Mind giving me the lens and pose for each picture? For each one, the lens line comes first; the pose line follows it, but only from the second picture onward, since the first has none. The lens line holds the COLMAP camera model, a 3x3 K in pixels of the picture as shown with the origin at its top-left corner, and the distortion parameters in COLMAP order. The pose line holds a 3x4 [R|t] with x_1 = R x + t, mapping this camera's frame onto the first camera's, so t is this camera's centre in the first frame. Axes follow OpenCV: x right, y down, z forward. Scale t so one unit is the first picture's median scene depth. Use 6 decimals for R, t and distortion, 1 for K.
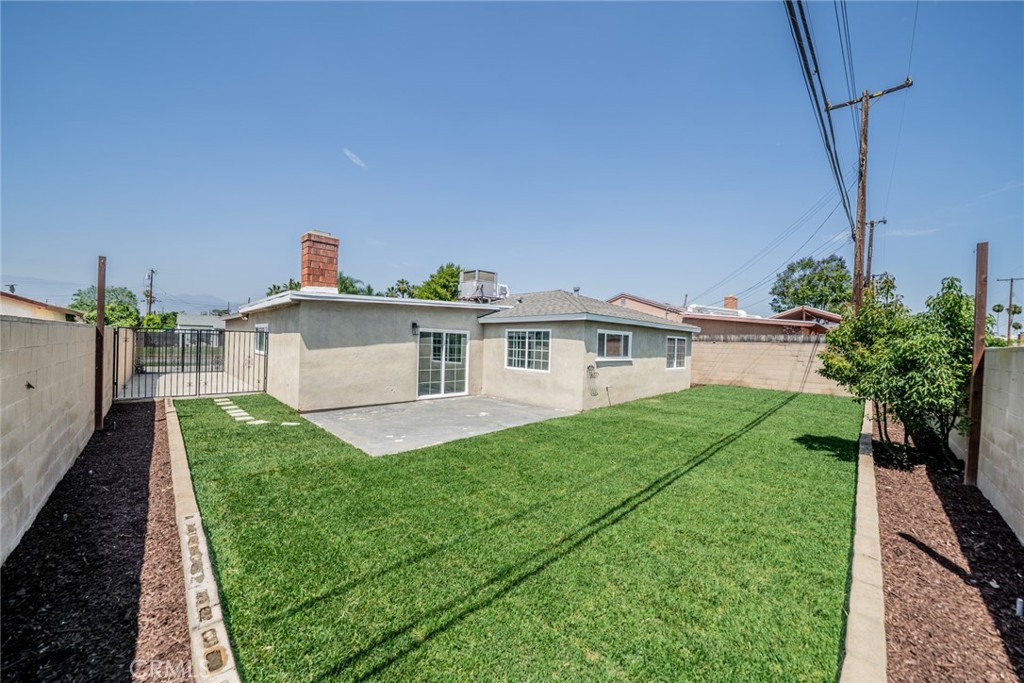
lens RADIAL K [[357.7, 0, 506.2], [0, 357.7, 346.2], [0, 0, 1]] dist [-0.006370, 0.000060]
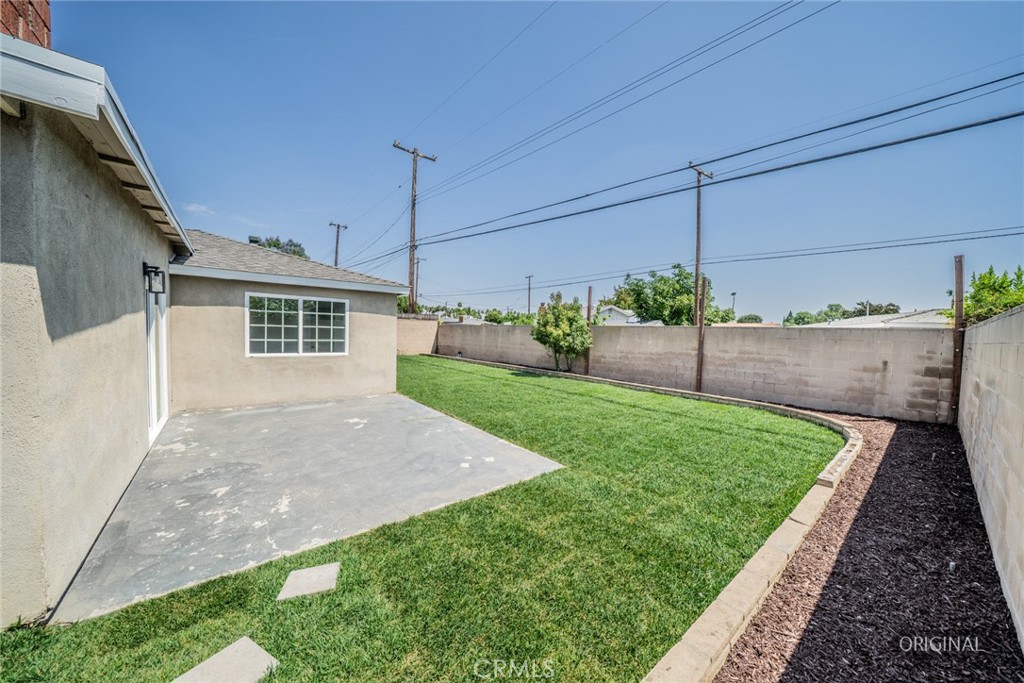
lens RADIAL K [[357.7, 0, 506.2], [0, 357.7, 346.2], [0, 0, 1]] dist [-0.006370, 0.000060]
pose [[0.108616, -0.066482, 0.991858, -0.599291], [-0.016243, 0.997509, 0.068640, -0.005465], [-0.993951, -0.023566, 0.107265, 0.544977]]
